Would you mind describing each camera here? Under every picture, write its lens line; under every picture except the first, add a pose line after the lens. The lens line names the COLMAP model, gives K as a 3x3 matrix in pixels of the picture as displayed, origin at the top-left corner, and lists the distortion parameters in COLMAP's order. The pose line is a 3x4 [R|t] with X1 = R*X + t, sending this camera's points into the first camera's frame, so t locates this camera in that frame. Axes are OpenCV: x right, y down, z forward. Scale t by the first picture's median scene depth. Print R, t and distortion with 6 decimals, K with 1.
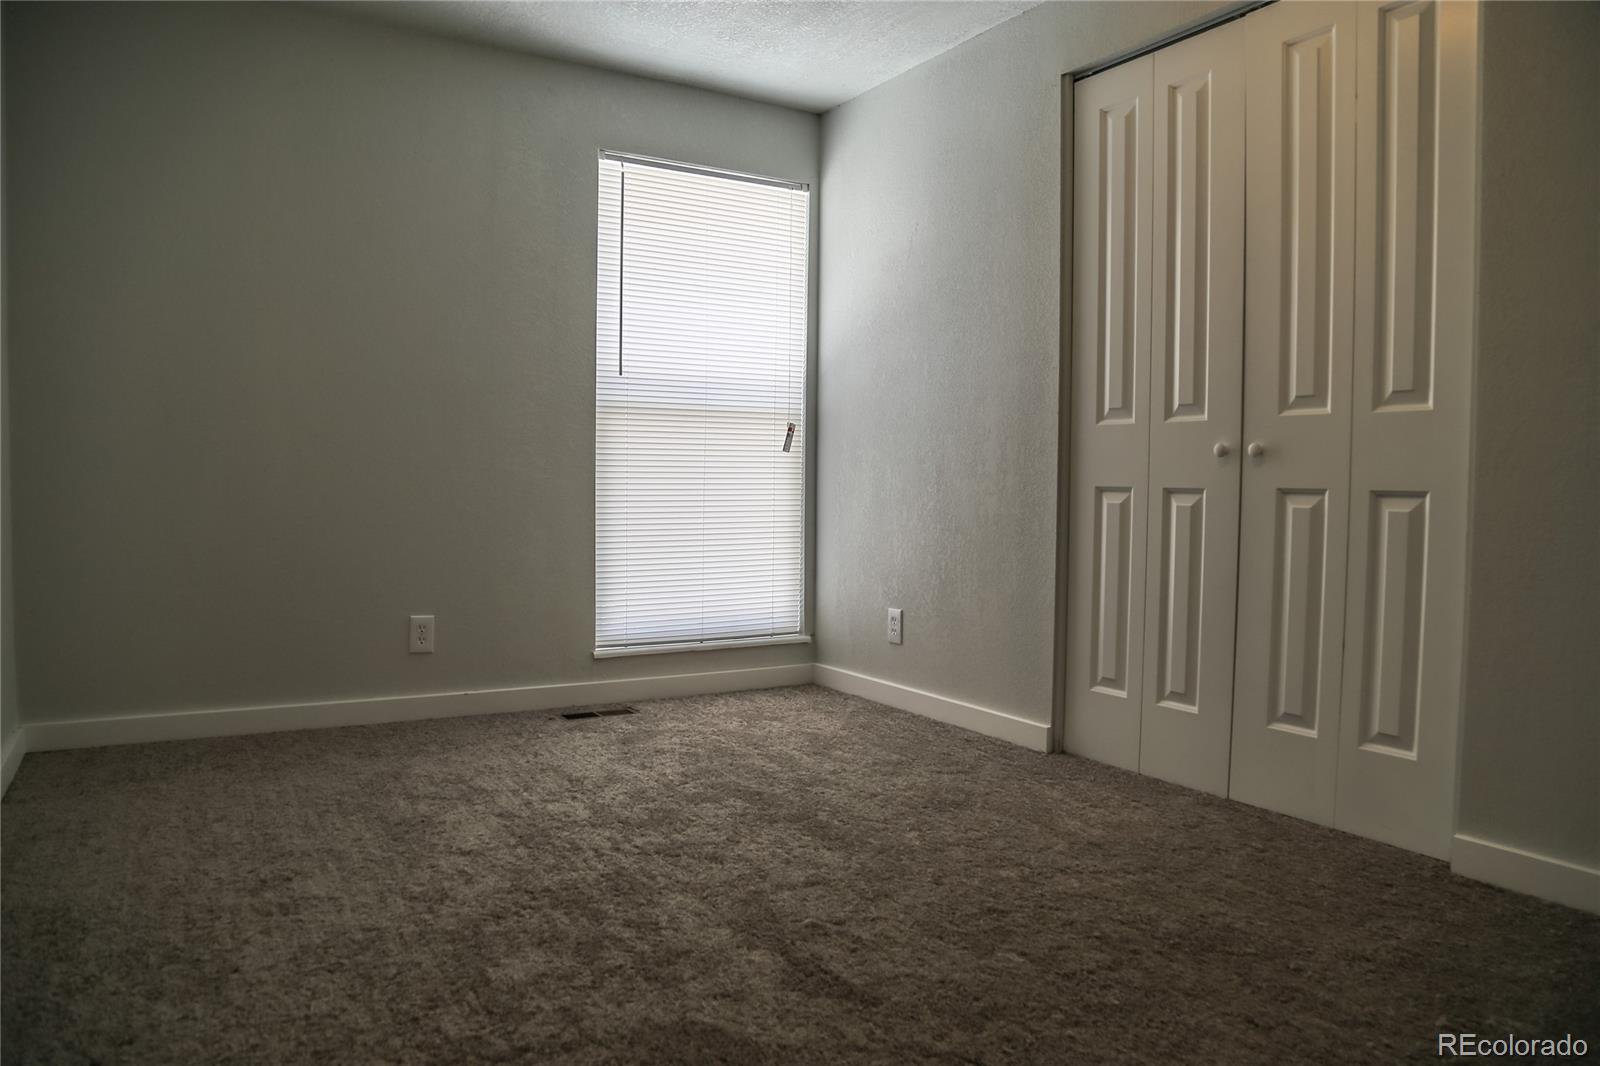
lens RADIAL K [[1104.7, 0, 800.0], [0, 1104.7, 533.0], [0, 0, 1]] dist [-0.122815, 0.060738]
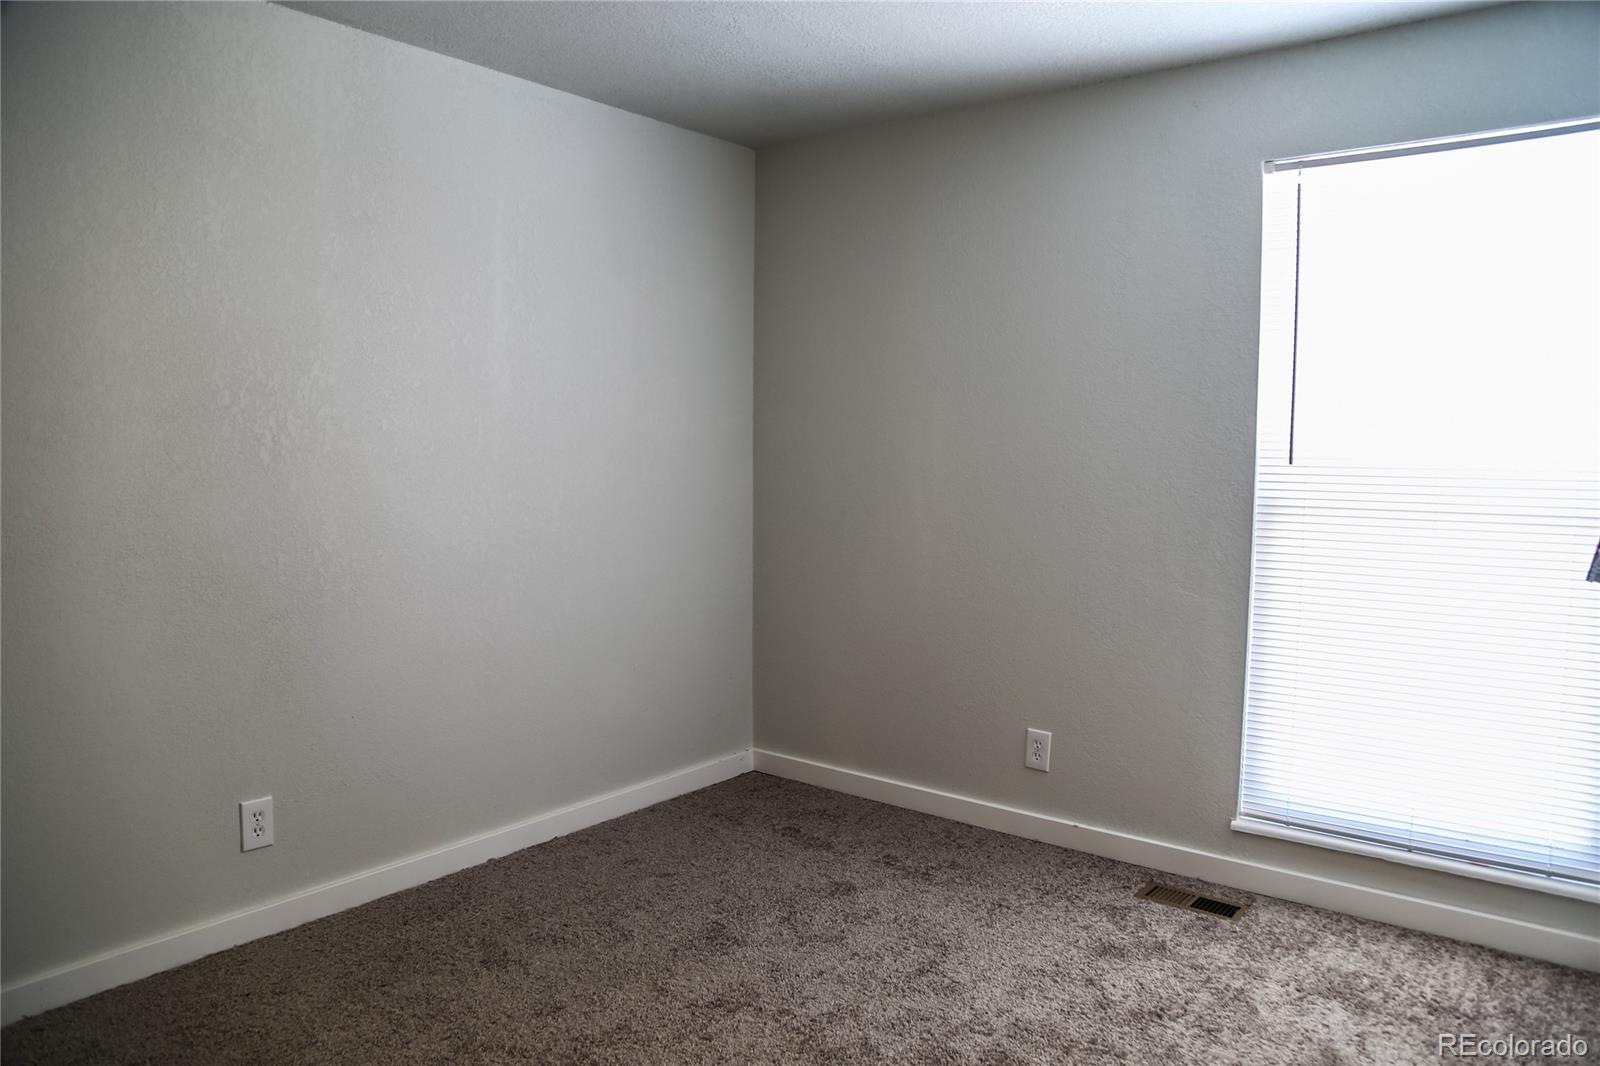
lens RADIAL K [[1104.7, 0, 800.0], [0, 1104.7, 533.0], [0, 0, 1]] dist [-0.122815, 0.060738]
pose [[0.352227, 0.069582, -0.933324, 0.401055], [-0.047883, 0.997266, 0.056279, -0.122865], [0.934689, 0.024867, 0.354596, 0.440361]]
